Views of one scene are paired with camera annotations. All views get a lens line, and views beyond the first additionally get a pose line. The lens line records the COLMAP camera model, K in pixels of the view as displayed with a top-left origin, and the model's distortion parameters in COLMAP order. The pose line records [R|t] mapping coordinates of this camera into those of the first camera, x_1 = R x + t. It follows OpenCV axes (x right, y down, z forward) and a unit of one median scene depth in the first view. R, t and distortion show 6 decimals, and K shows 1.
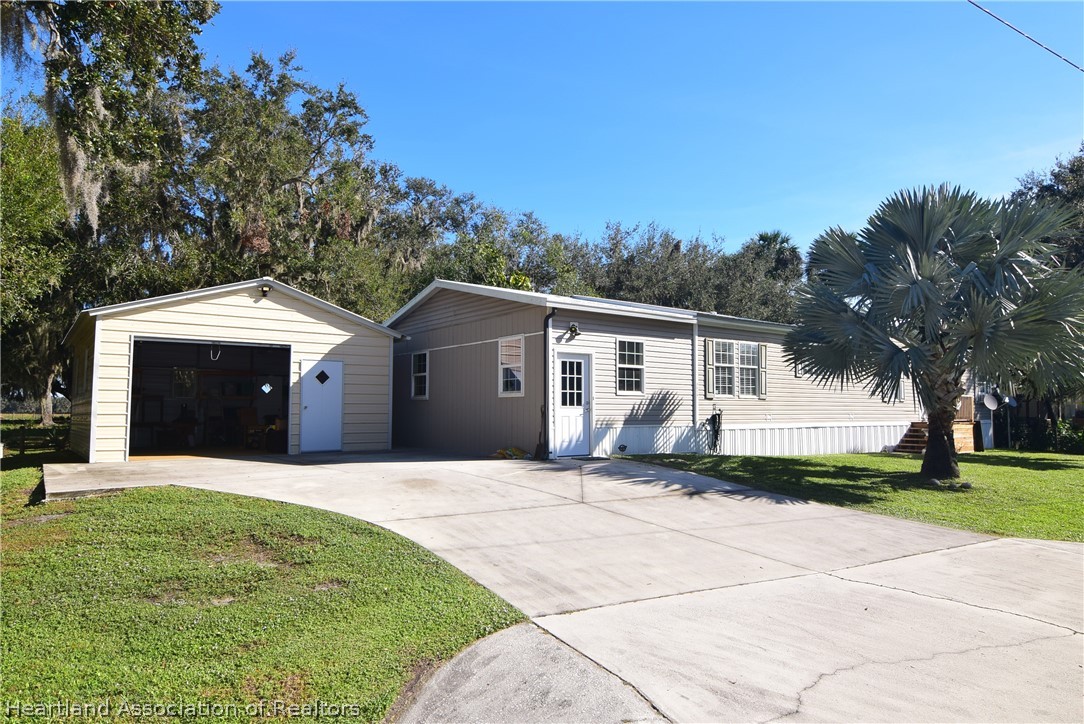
lens RADIAL K [[671.6, 0, 542.0], [0, 671.6, 362.0], [0, 0, 1]] dist [-0.005762, -0.002253]
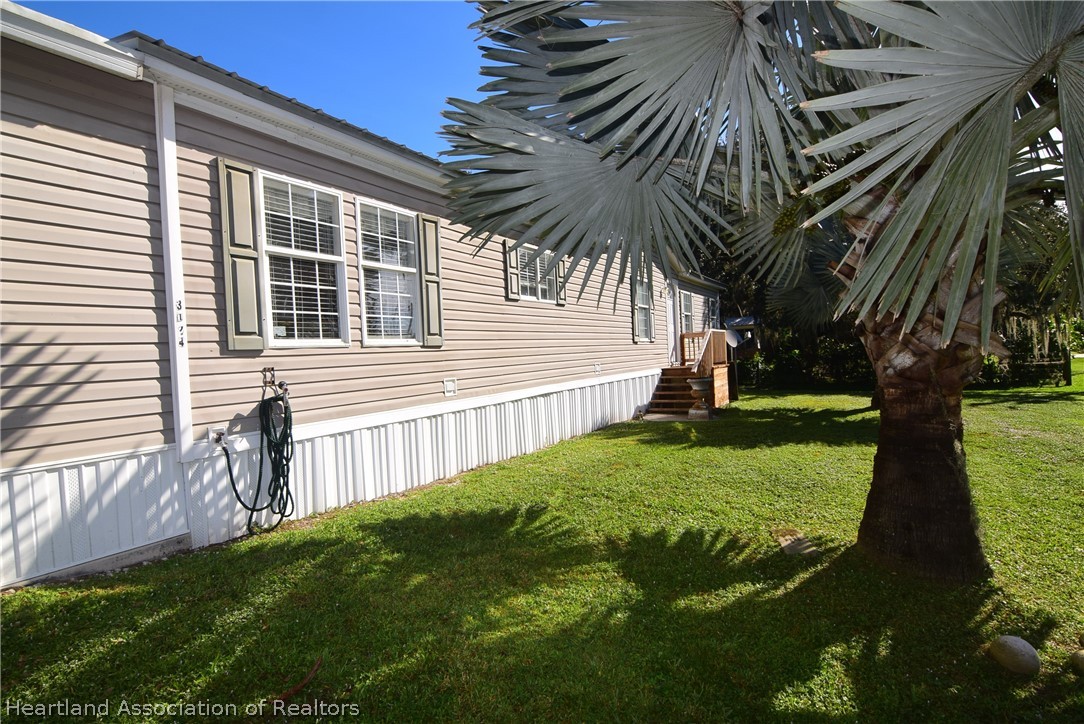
lens RADIAL K [[525.6, 0, 537.6], [0, 525.6, 369.3], [0, 0, 1]] dist [-0.006780, -0.009181]
pose [[0.924132, -0.061728, 0.377053, 0.288074], [0.027252, 0.994998, 0.096102, 0.043066], [-0.381099, -0.078535, 0.921193, 0.726635]]
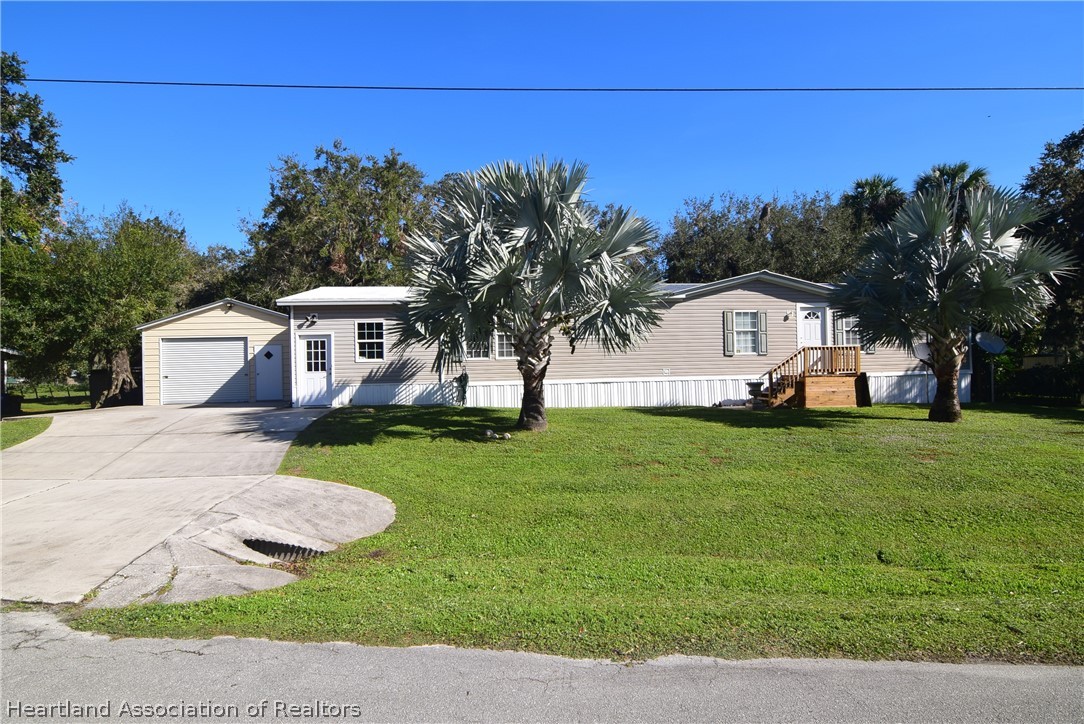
lens RADIAL K [[535.9, 0, 545.9], [0, 535.9, 365.6], [0, 0, 1]] dist [-0.005554, -0.000536]
pose [[0.857372, -0.023578, -0.514156, 0.923617], [0.060617, 0.996624, 0.055377, 0.016614], [0.511115, -0.078646, 0.855907, 0.225317]]
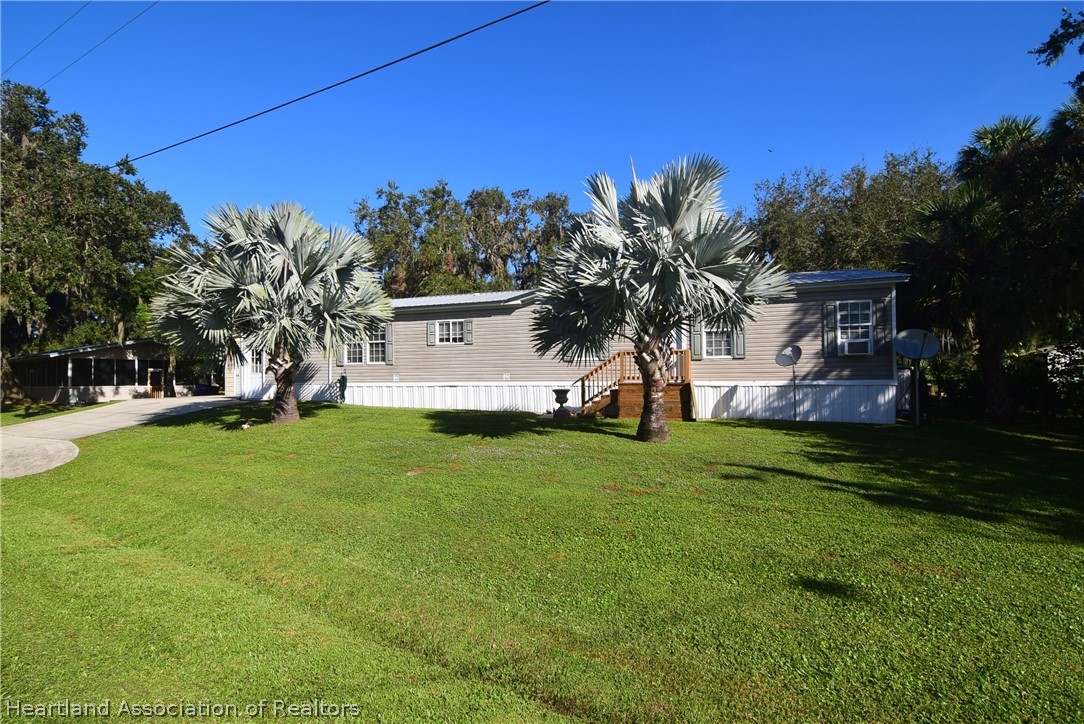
lens RADIAL K [[525.6, 0, 537.6], [0, 525.6, 369.3], [0, 0, 1]] dist [-0.006780, -0.009181]
pose [[0.542480, -0.015027, -0.839934, 1.503534], [0.073426, 0.996862, 0.029588, 0.060675], [0.836854, -0.077724, 0.541881, 0.741958]]
